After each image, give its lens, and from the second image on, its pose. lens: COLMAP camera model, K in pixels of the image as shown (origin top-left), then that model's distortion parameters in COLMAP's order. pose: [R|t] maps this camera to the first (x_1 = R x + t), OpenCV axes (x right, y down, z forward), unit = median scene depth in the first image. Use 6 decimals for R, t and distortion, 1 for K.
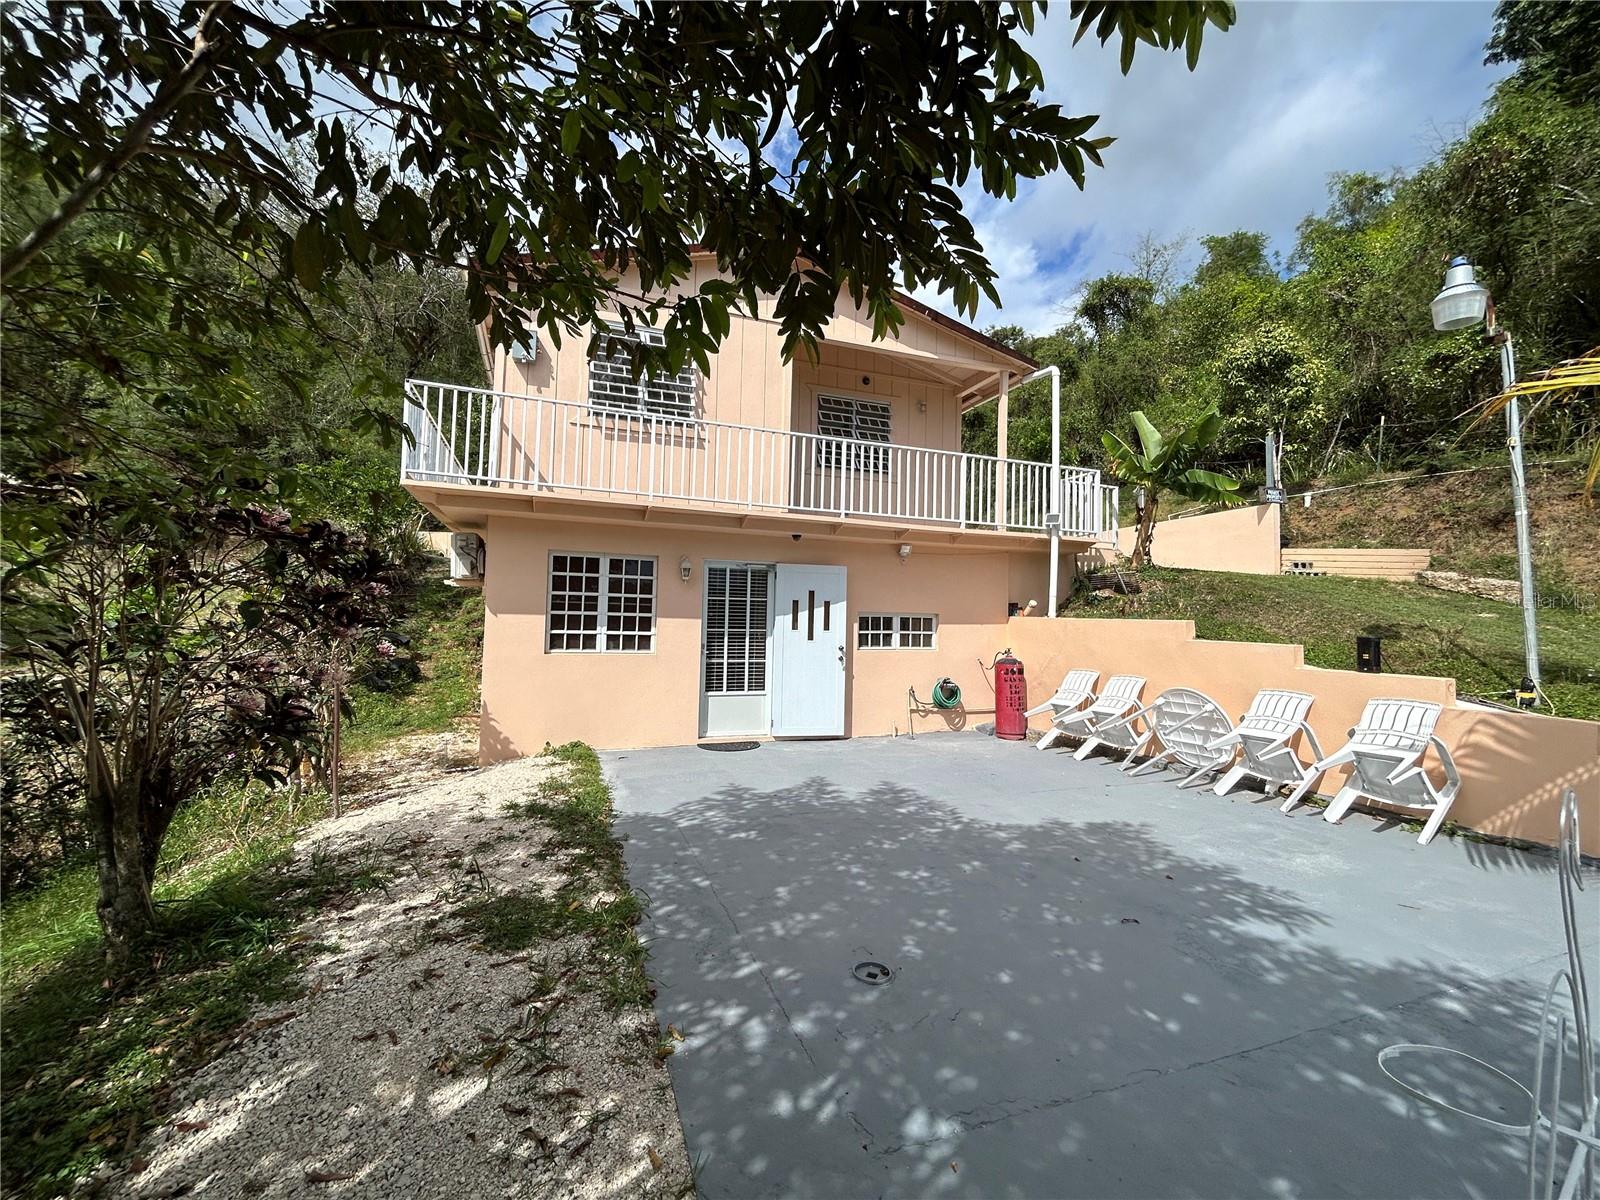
lens RADIAL K [[651.0, 0, 796.6], [0, 651.0, 597.7], [0, 0, 1]] dist [-0.000196, 0.000663]
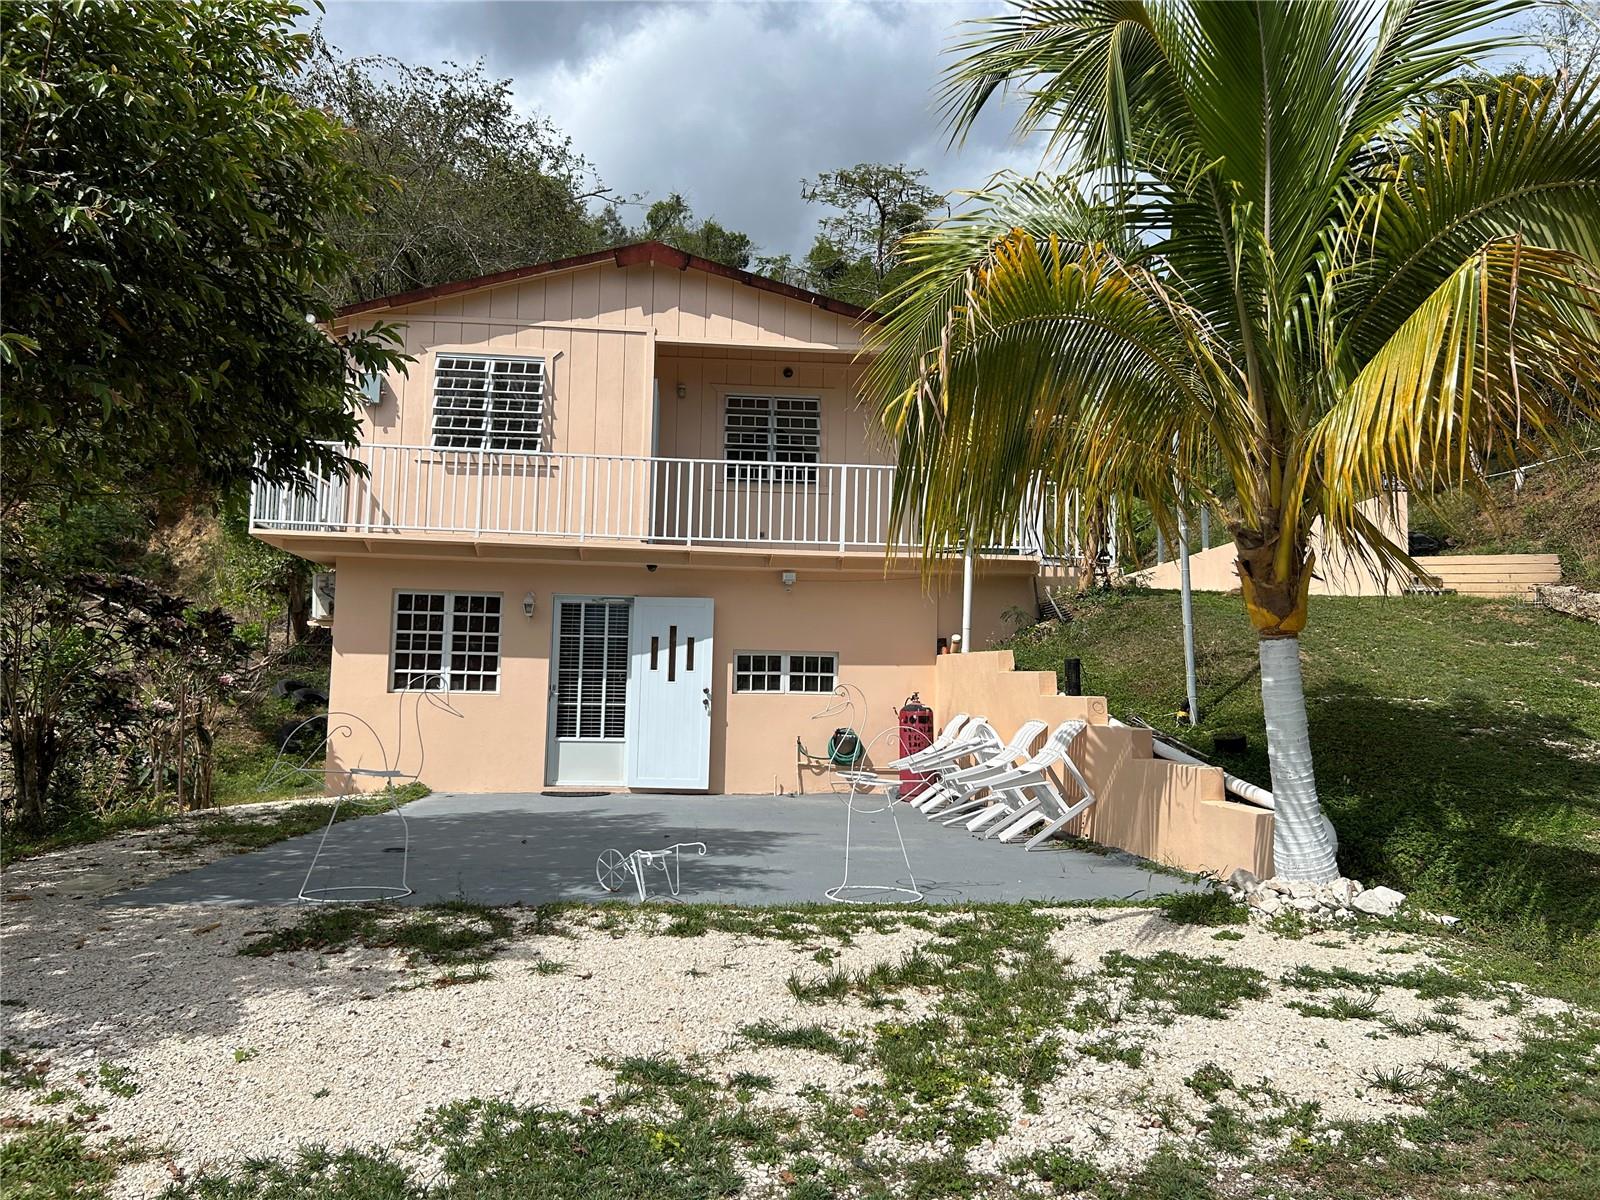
lens RADIAL K [[1200.8, 0, 798.3], [0, 1200.8, 609.0], [0, 0, 1]] dist [0.059253, -0.059600]
pose [[0.965750, -0.020767, -0.258643, 0.647117], [0.009773, 0.998996, -0.043722, 0.041355], [0.259292, 0.039697, 0.964983, -0.579248]]
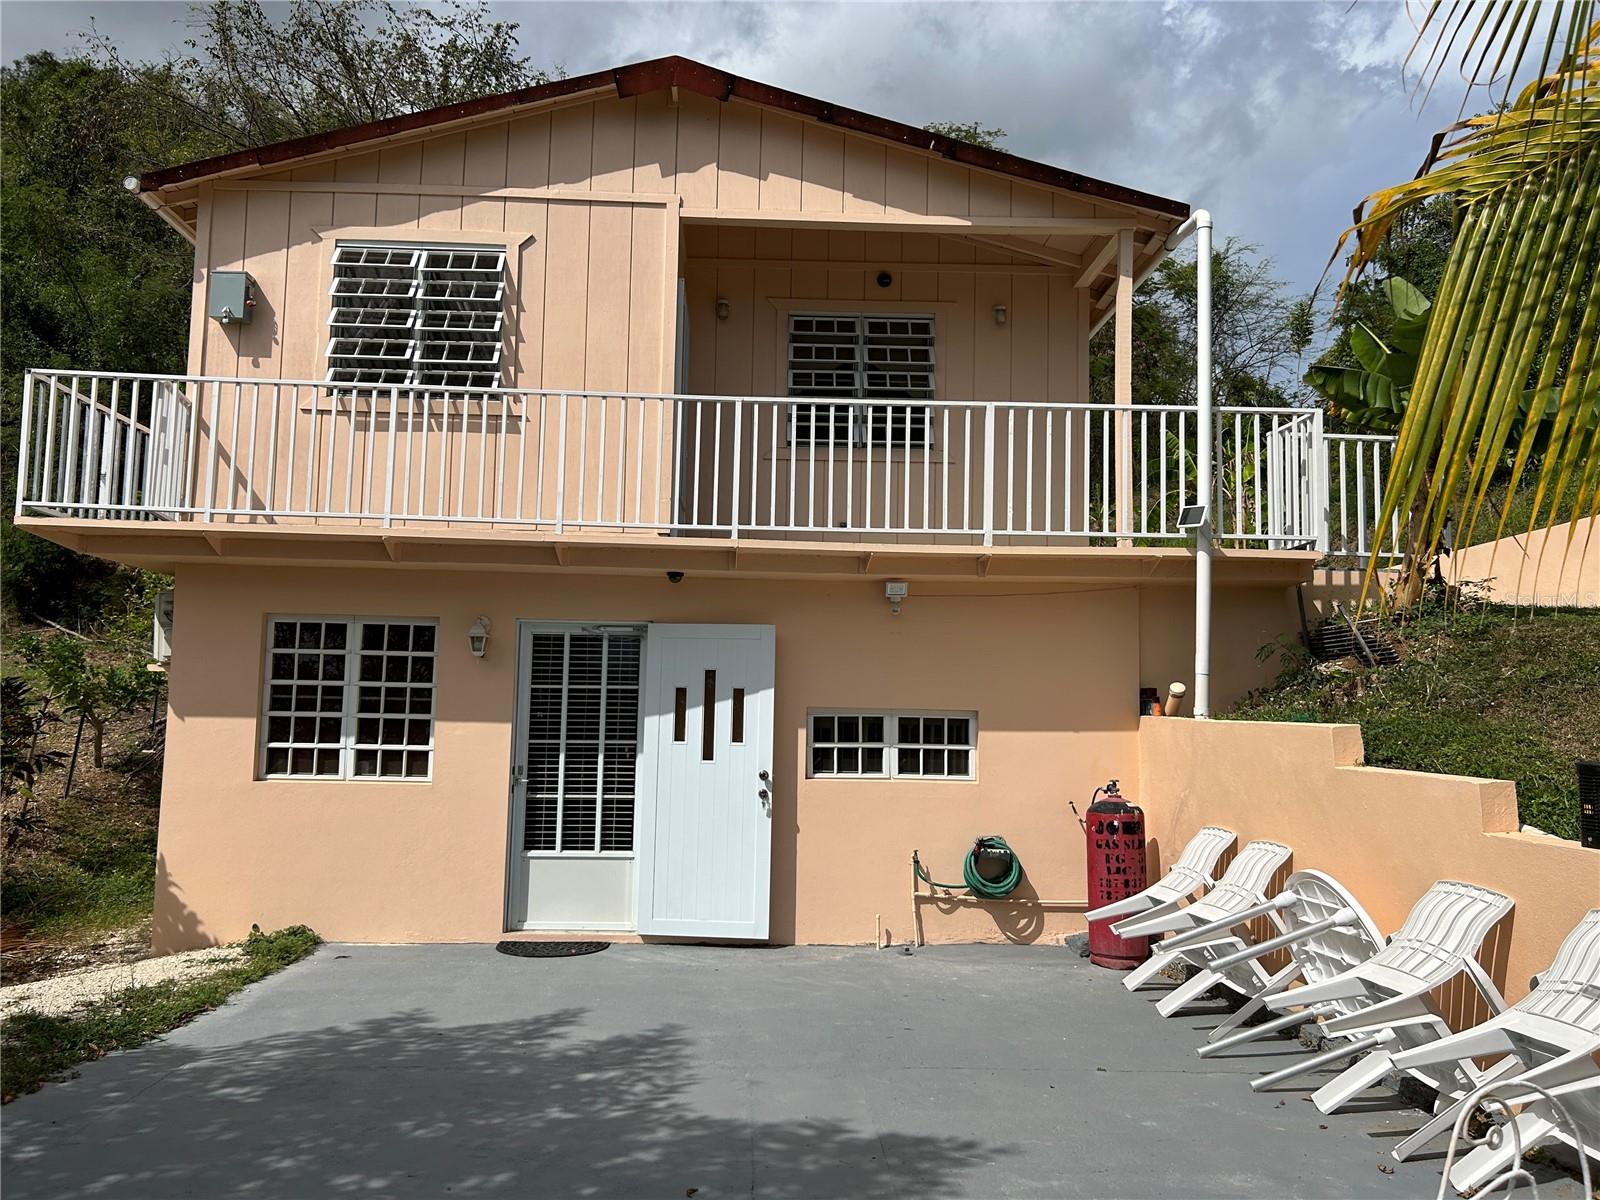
lens RADIAL K [[1204.4, 0, 784.7], [0, 1204.4, 613.3], [0, 0, 1]] dist [0.053739, -0.060226]
pose [[0.950787, -0.030735, -0.308317, 0.420326], [0.013644, 0.998256, -0.057438, 0.000189], [0.309544, 0.050405, 0.949548, 0.044428]]
